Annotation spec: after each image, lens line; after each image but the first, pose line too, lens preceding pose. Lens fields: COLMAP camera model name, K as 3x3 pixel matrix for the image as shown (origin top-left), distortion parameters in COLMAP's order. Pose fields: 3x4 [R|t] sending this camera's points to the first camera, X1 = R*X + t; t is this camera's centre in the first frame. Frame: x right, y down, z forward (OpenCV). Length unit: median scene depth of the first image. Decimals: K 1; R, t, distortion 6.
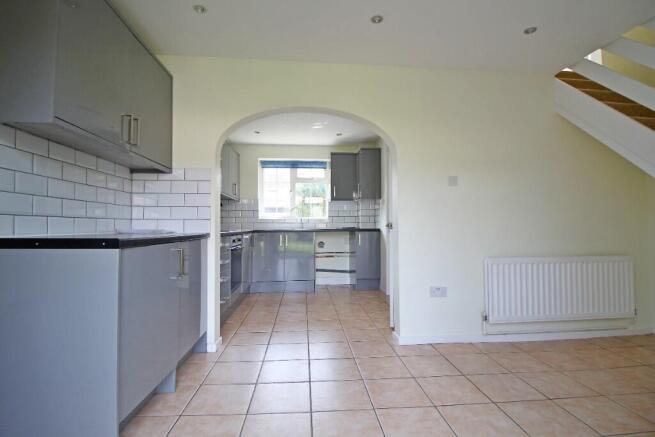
lens RADIAL K [[322.2, 0, 327.5], [0, 322.2, 218.5], [0, 0, 1]] dist [0.001943, -0.017244]
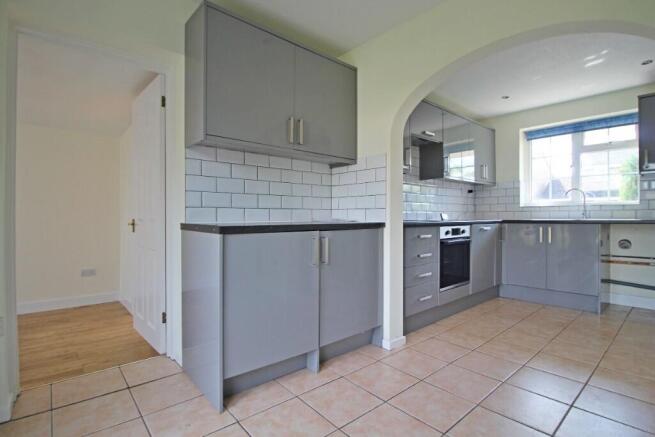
lens RADIAL K [[322.2, 0, 327.5], [0, 322.2, 218.5], [0, 0, 1]] dist [0.001943, -0.017244]
pose [[0.597214, 0.005945, -0.802060, 0.245368], [0.020247, 0.999542, 0.022484, 0.007409], [0.801827, -0.029667, 0.596820, 0.263157]]
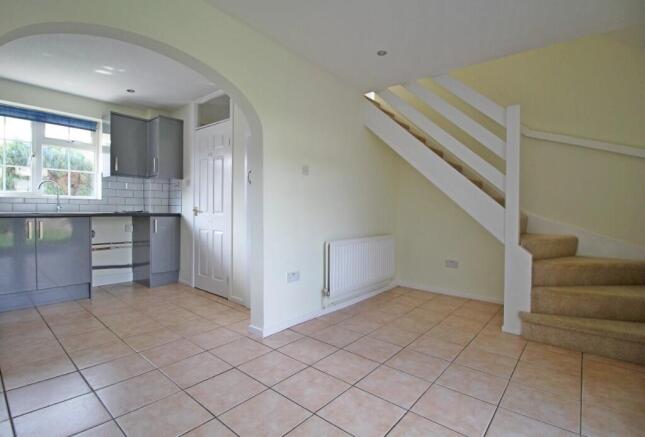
lens RADIAL K [[308.6, 0, 320.7], [0, 308.6, 220.5], [0, 0, 1]] dist [-0.011510, -0.000466]
pose [[0.705569, -0.007699, 0.708599, -0.265624], [-0.034985, 0.998343, 0.045683, -0.000503], [-0.707777, -0.057023, 0.704131, 0.230899]]
